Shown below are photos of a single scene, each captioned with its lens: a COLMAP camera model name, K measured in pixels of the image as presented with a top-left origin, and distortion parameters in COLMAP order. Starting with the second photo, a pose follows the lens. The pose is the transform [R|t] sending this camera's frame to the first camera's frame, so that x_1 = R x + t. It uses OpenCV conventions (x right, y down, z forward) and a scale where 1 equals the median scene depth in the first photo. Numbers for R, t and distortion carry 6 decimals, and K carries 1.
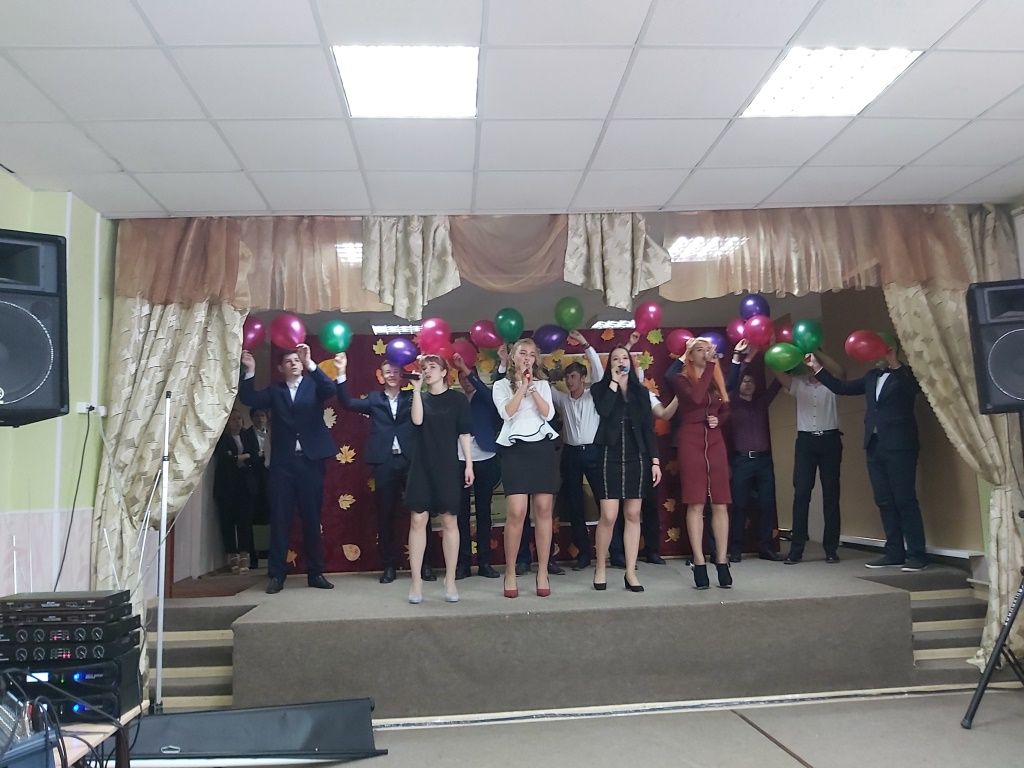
lens RADIAL K [[778.9, 0, 512.0], [0, 778.9, 384.0], [0, 0, 1]] dist [0.055671, -0.120818]
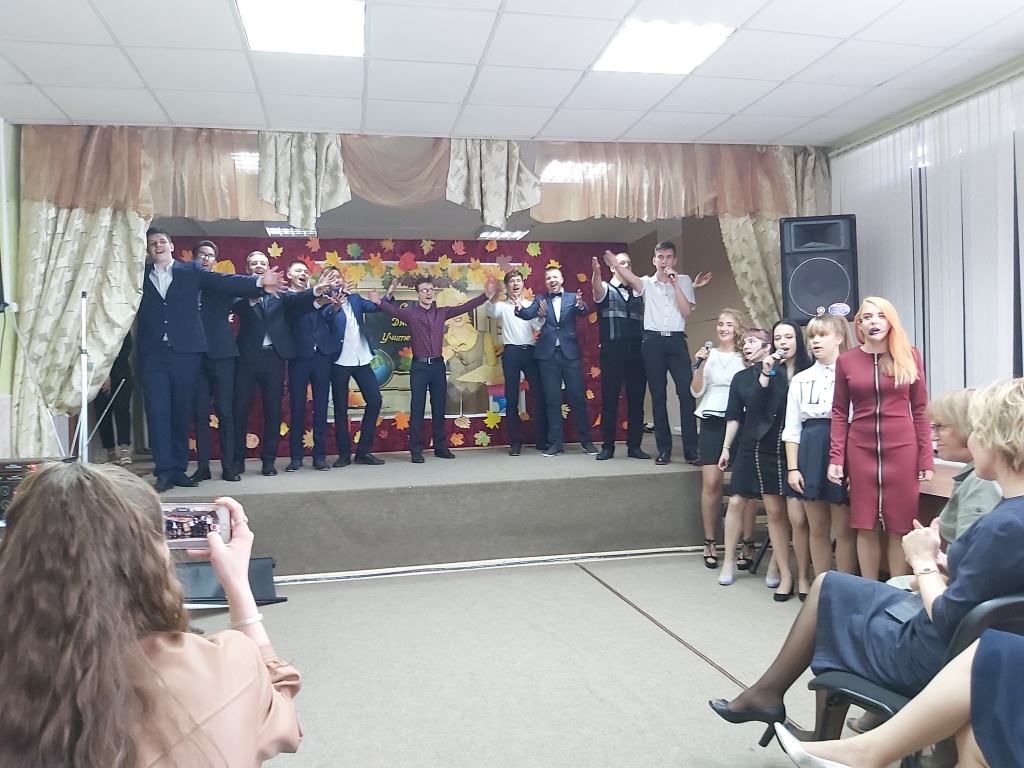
lens RADIAL K [[778.9, 0, 512.0], [0, 778.9, 384.0], [0, 0, 1]] dist [0.055671, -0.120818]
pose [[0.991411, 0.010714, 0.130346, 0.018289], [-0.027023, 0.991914, 0.124005, -0.012051], [-0.127963, -0.126463, 0.983683, -0.154899]]
